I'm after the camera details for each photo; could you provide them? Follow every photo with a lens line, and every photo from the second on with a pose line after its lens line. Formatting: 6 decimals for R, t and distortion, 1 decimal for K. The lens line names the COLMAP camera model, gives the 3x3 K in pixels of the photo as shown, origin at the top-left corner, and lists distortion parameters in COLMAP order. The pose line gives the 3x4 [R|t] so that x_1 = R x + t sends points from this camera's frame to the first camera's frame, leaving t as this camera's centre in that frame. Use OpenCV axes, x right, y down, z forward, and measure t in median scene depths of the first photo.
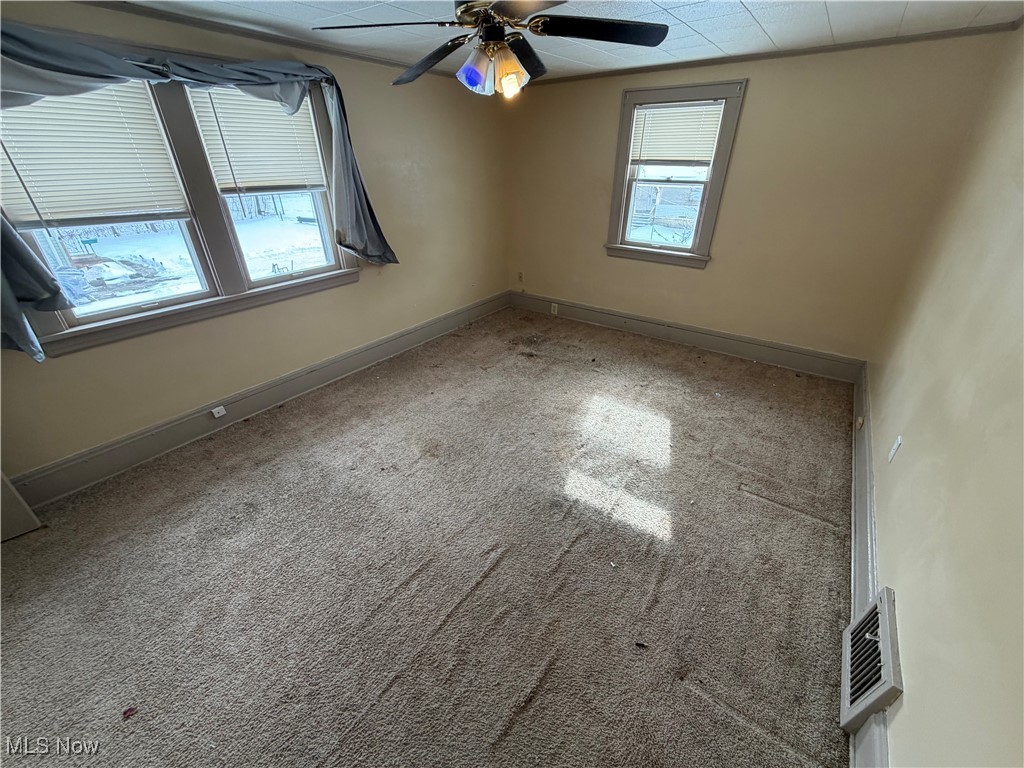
lens RADIAL K [[408.6, 0, 509.9], [0, 408.6, 385.8], [0, 0, 1]] dist [0.000507, 0.000125]
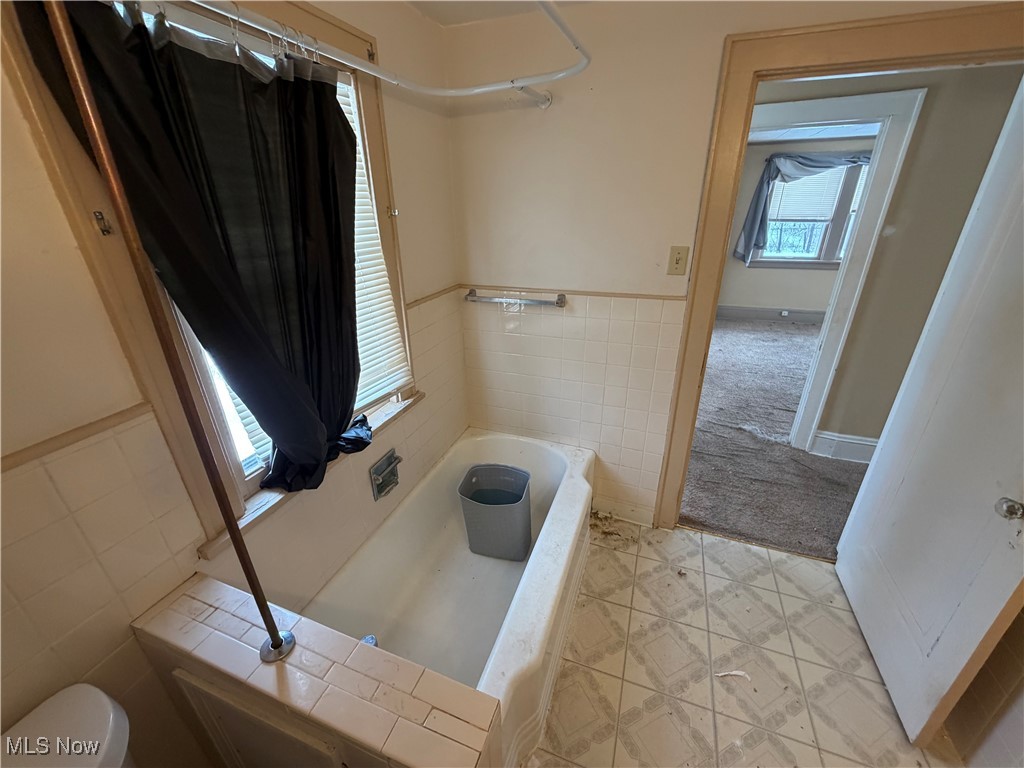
lens RADIAL K [[408.6, 0, 519.3], [0, 408.6, 380.1], [0, 0, 1]] dist [0.000507, 0.000125]
pose [[0.282463, 0.381041, -0.880354, 0.878929], [-0.451054, 0.862703, 0.228679, 0.496310], [0.846620, 0.332493, 0.415552, -0.910280]]
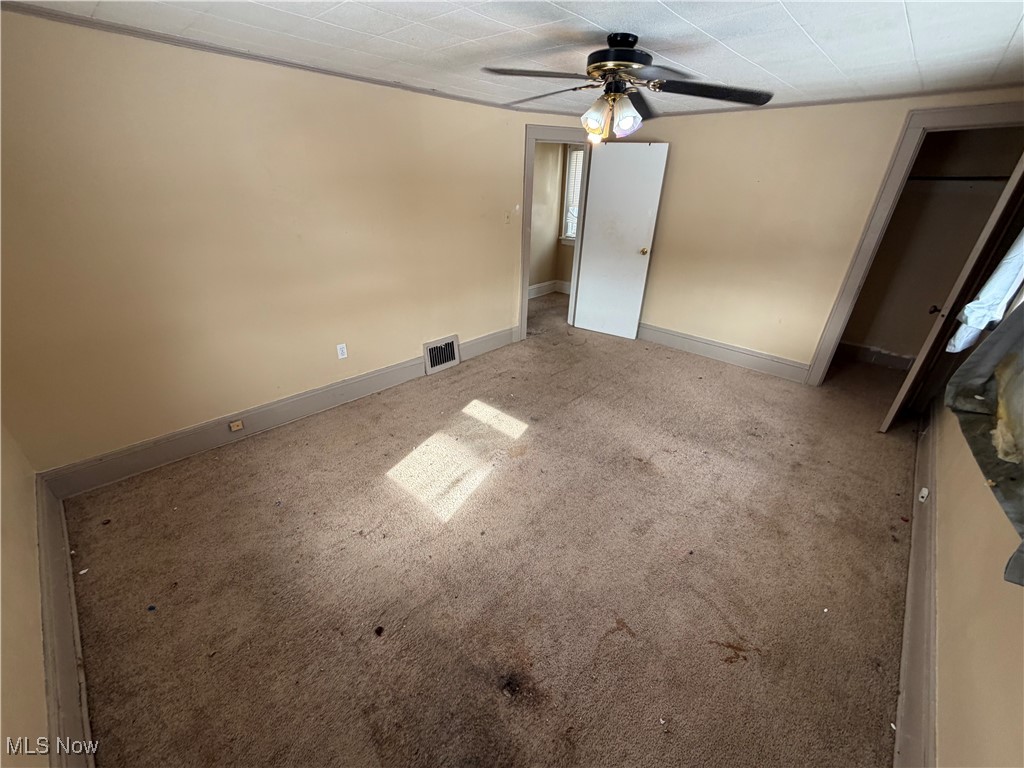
lens RADIAL K [[408.6, 0, 510.7], [0, 408.6, 386.1], [0, 0, 1]] dist [0.000507, 0.000125]
pose [[-0.993021, -0.066000, 0.097737, 0.052607], [0.043265, 0.567088, 0.822520, -0.785129], [-0.109712, 0.821009, -0.560275, 1.388946]]
